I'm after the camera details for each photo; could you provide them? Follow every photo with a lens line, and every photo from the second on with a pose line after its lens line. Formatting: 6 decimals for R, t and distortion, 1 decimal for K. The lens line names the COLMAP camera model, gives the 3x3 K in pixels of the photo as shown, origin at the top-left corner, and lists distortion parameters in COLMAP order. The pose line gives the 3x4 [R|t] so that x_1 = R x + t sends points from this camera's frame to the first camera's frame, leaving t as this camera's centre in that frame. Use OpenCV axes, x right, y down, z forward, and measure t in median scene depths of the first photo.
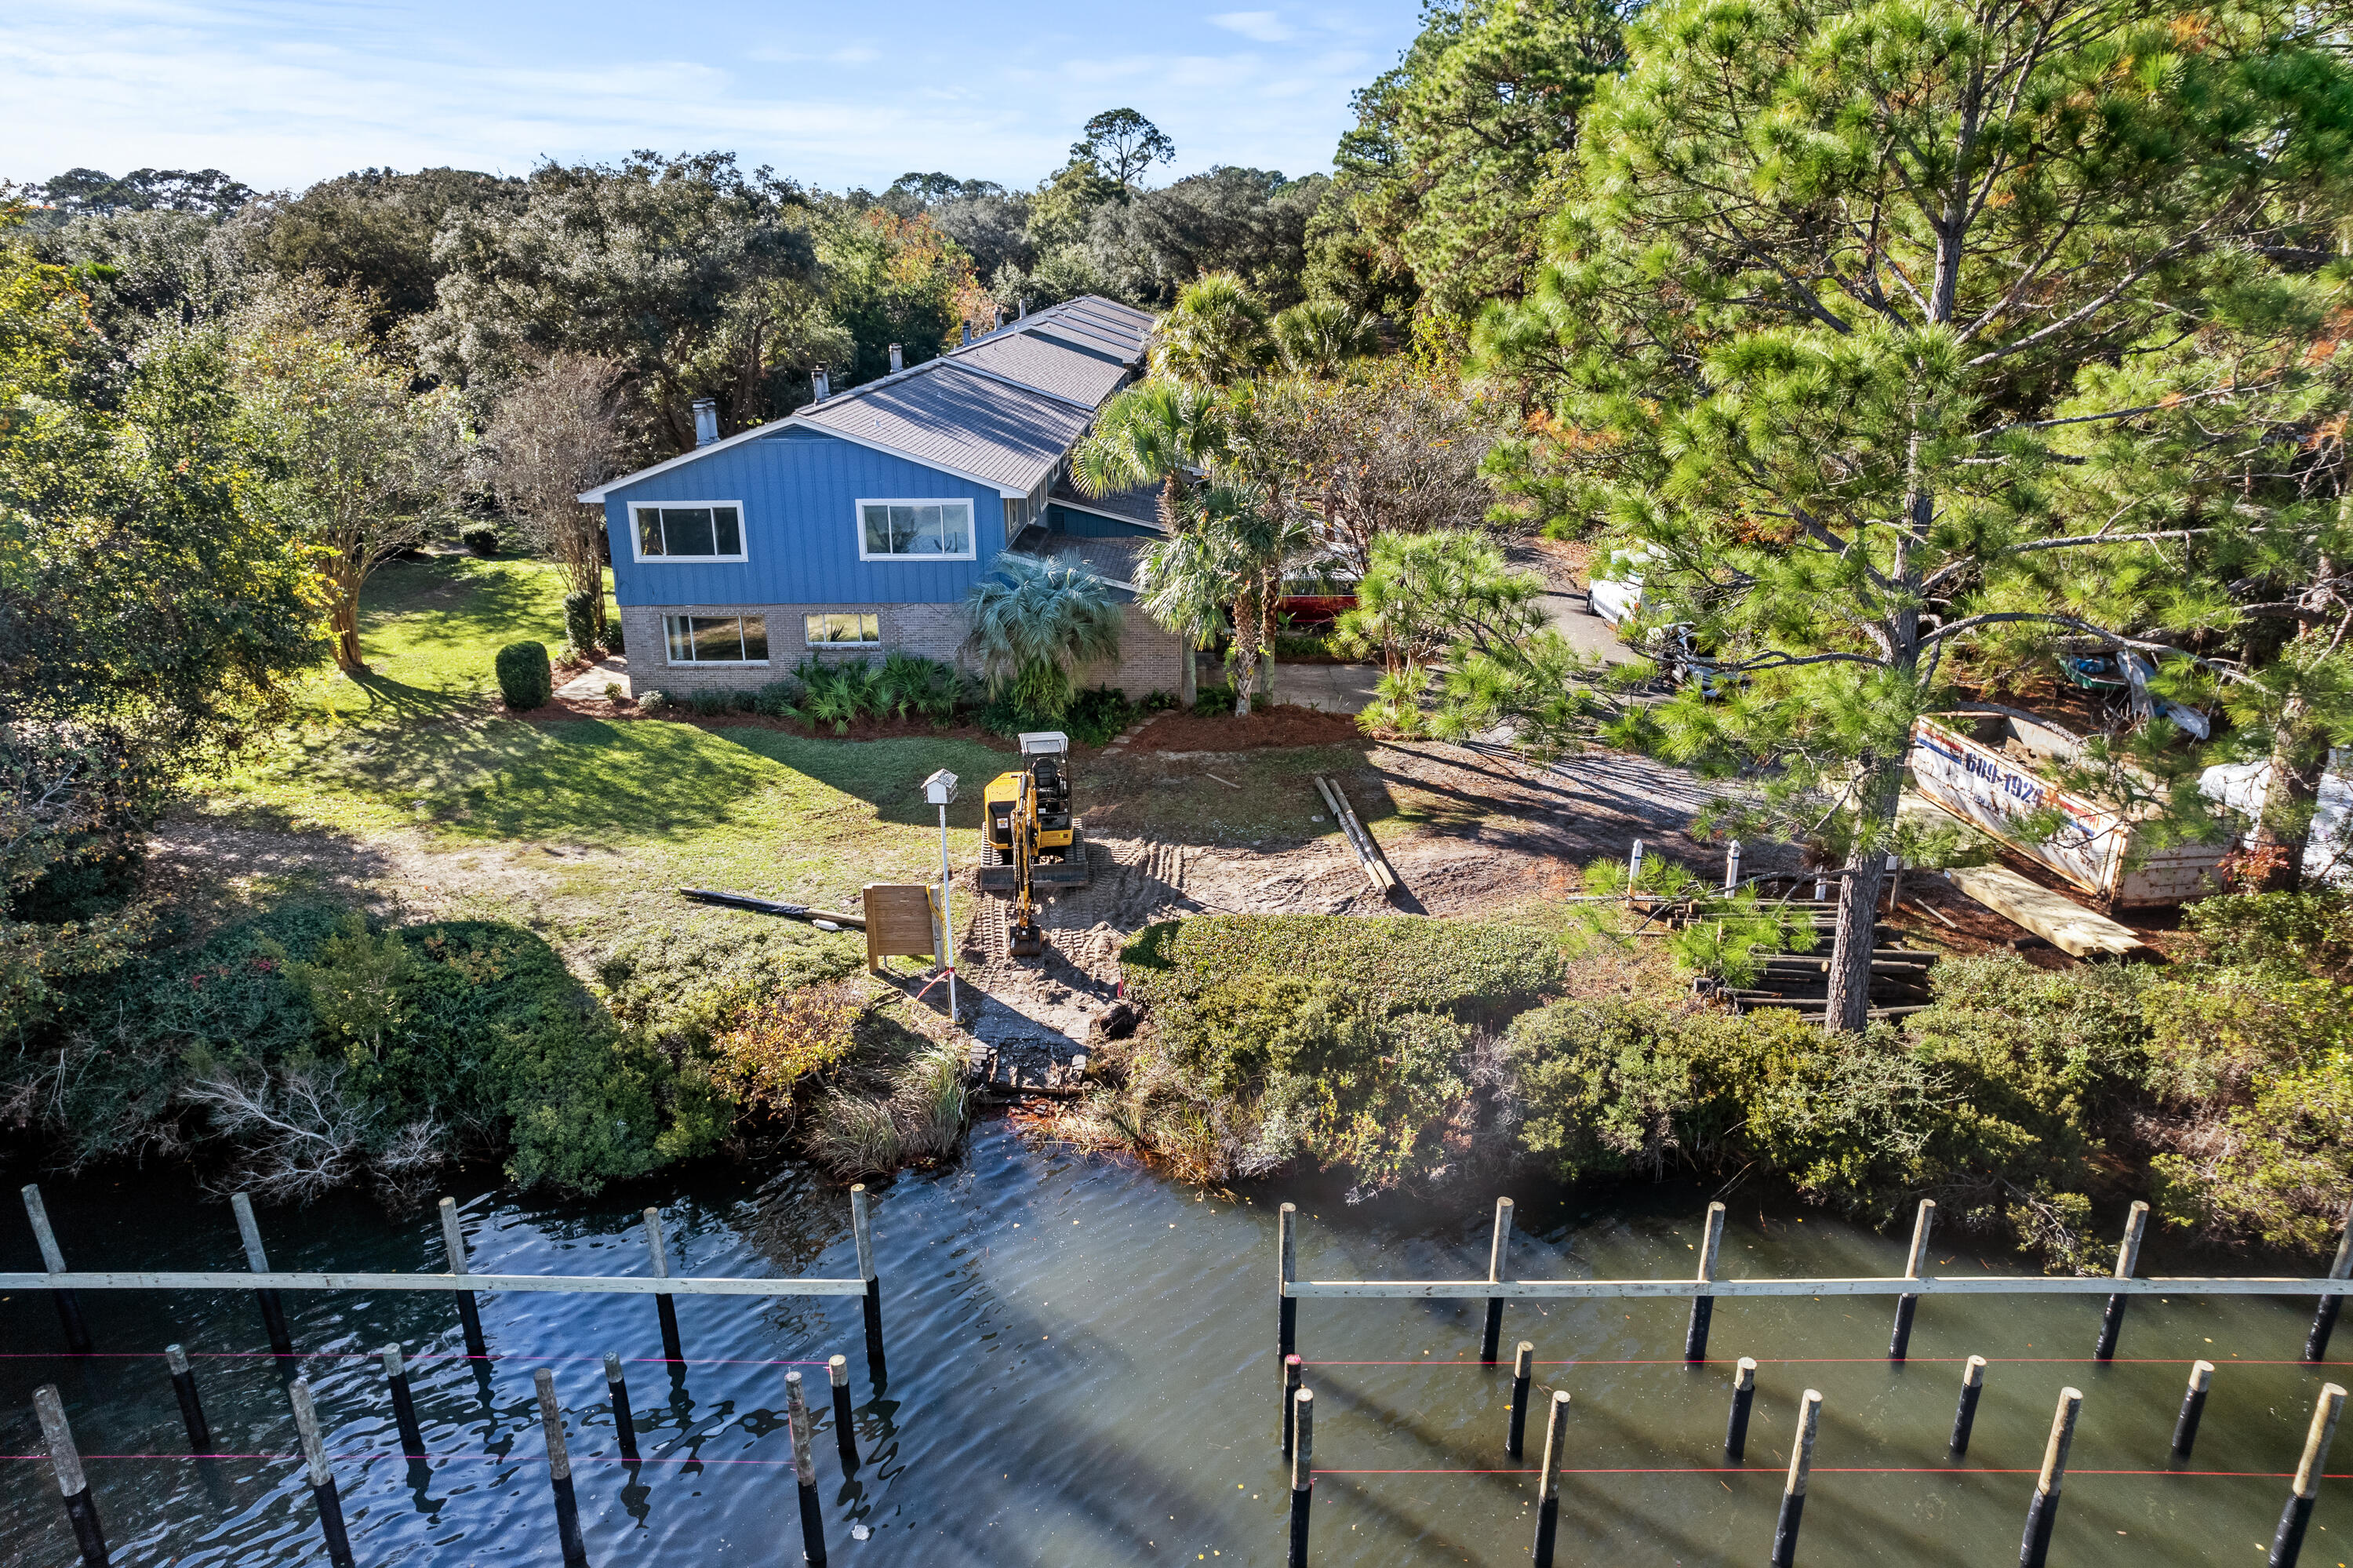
lens RADIAL K [[1557.4, 0, 1174.8], [0, 1557.4, 826.9], [0, 0, 1]] dist [-0.060321, 0.052384]
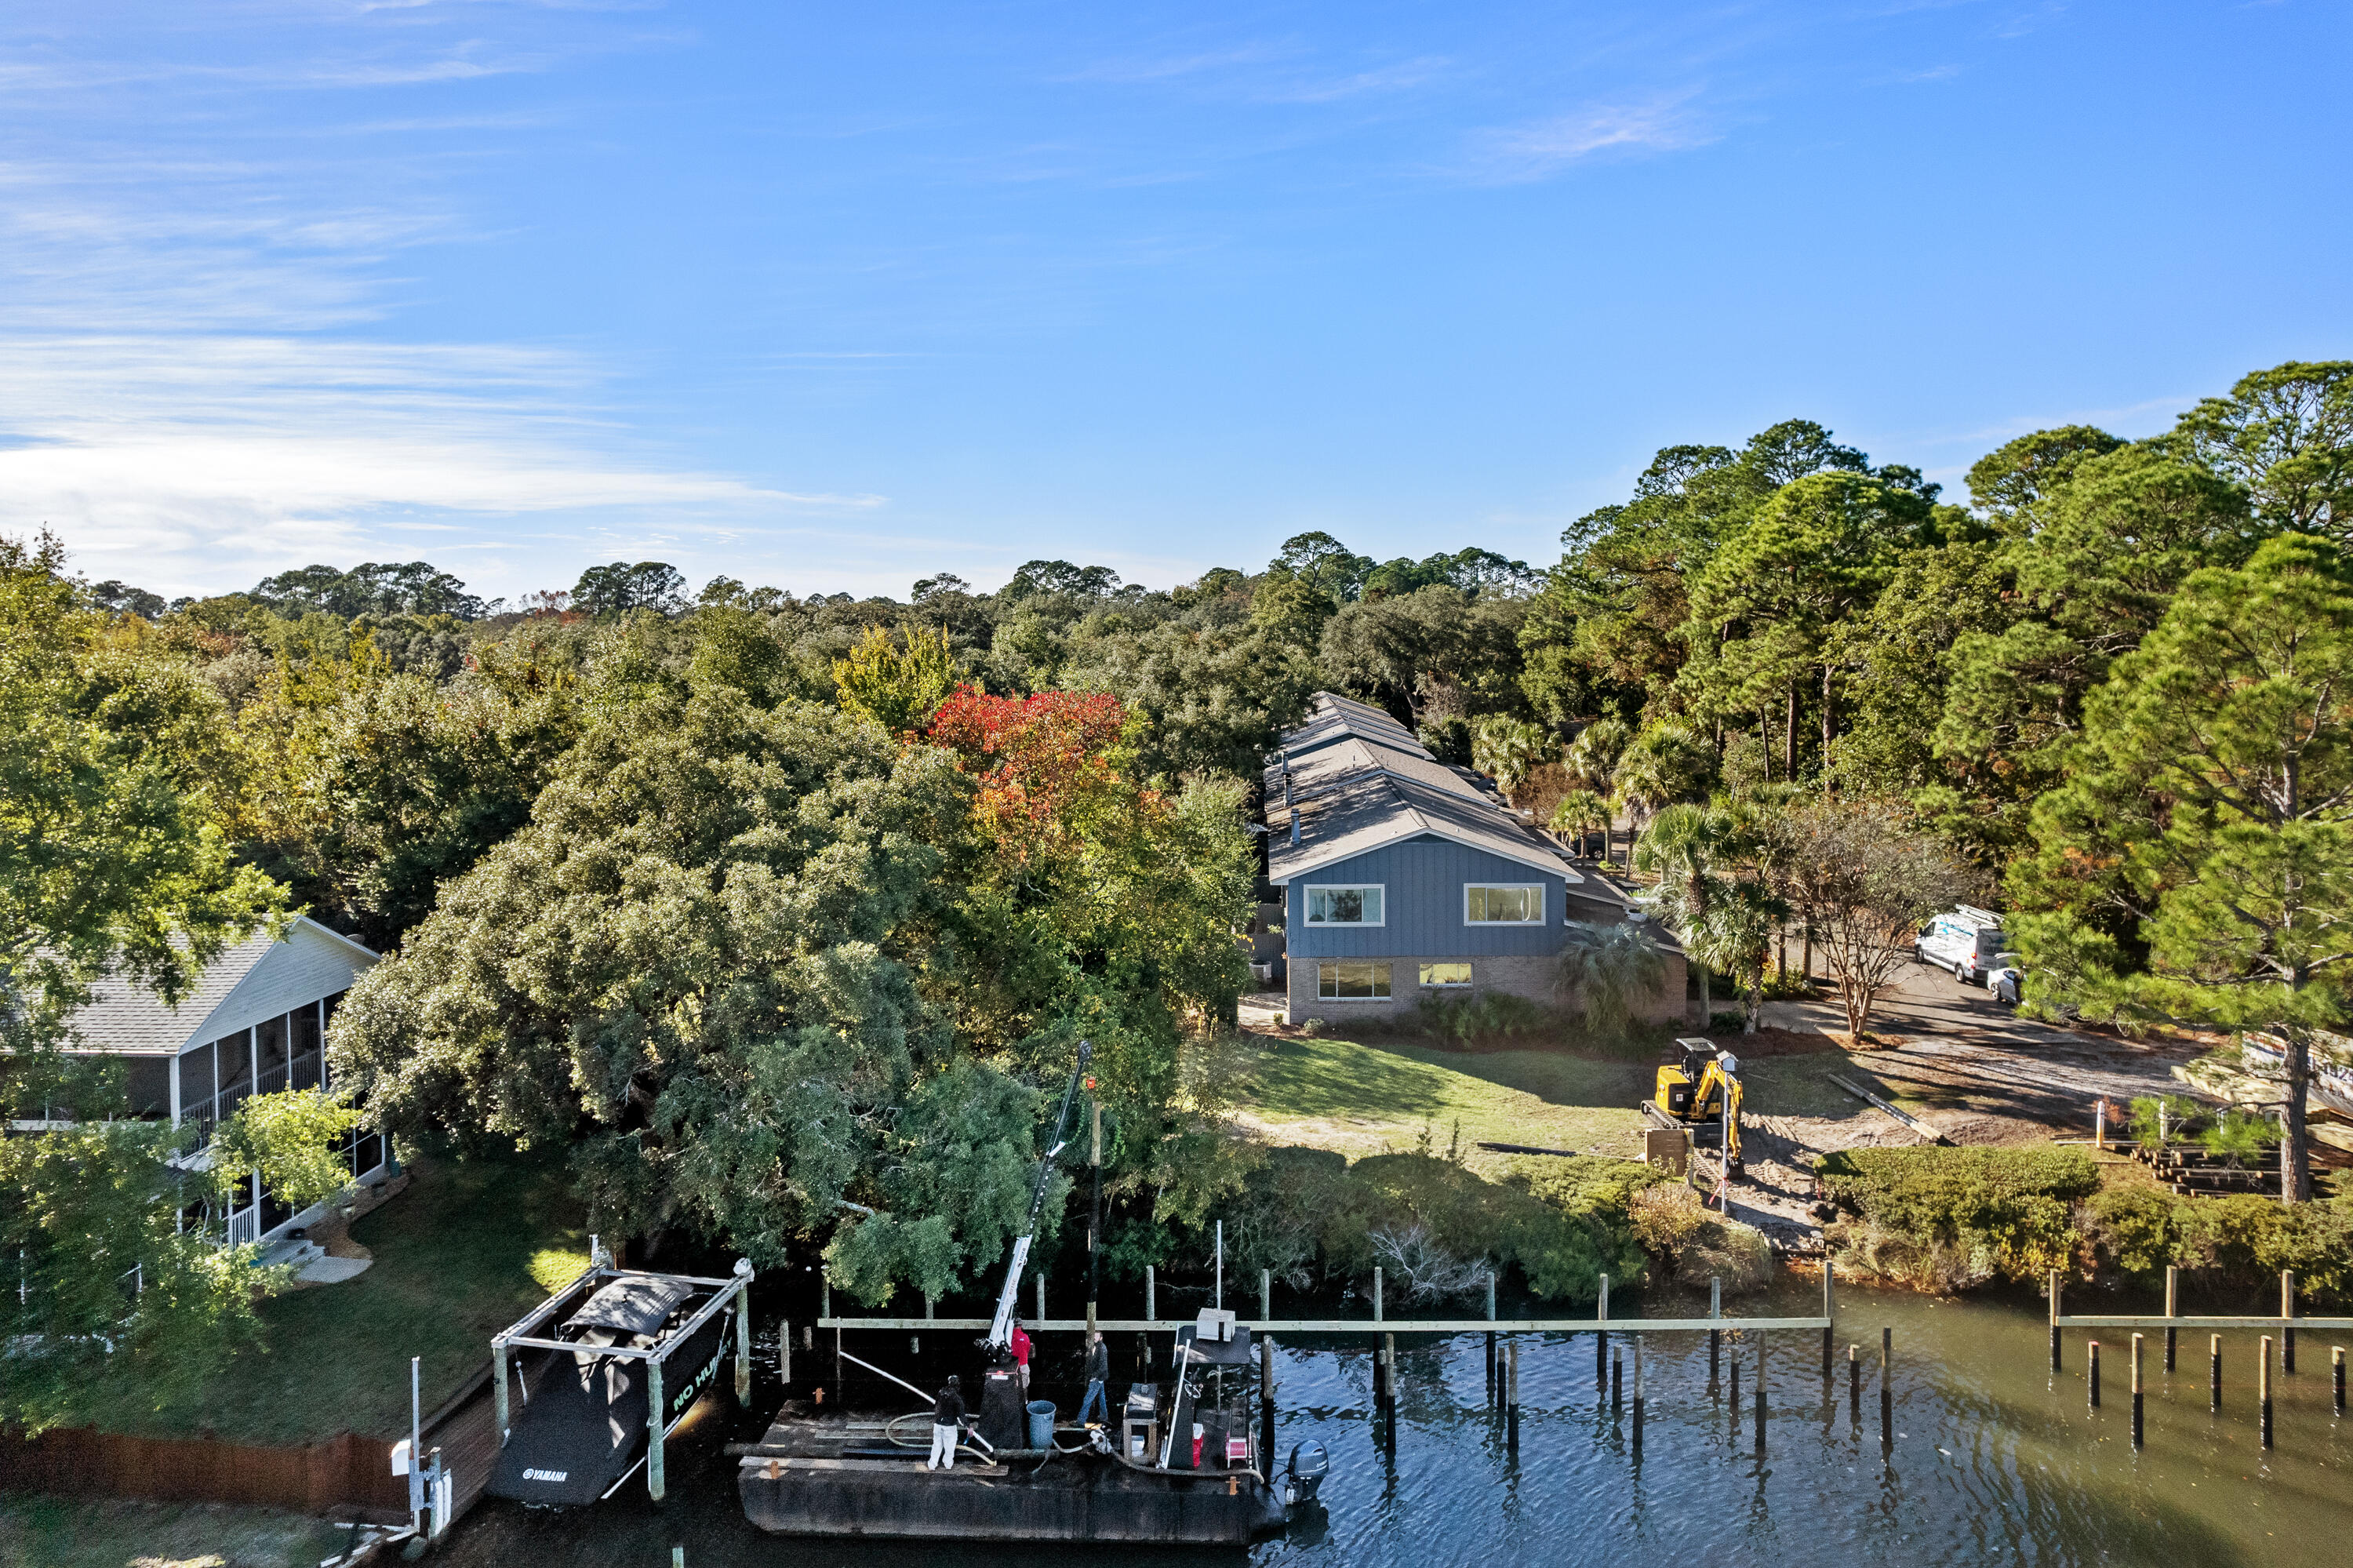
lens RADIAL K [[1672.8, 0, 1171.5], [0, 1672.8, 649.3], [0, 0, 1]] dist [-0.039024, 0.043638]
pose [[0.999993, -0.003747, 0.000709, -0.564523], [0.003776, 0.946307, -0.323246, 0.100112], [0.000540, 0.323247, 0.946315, -0.651252]]
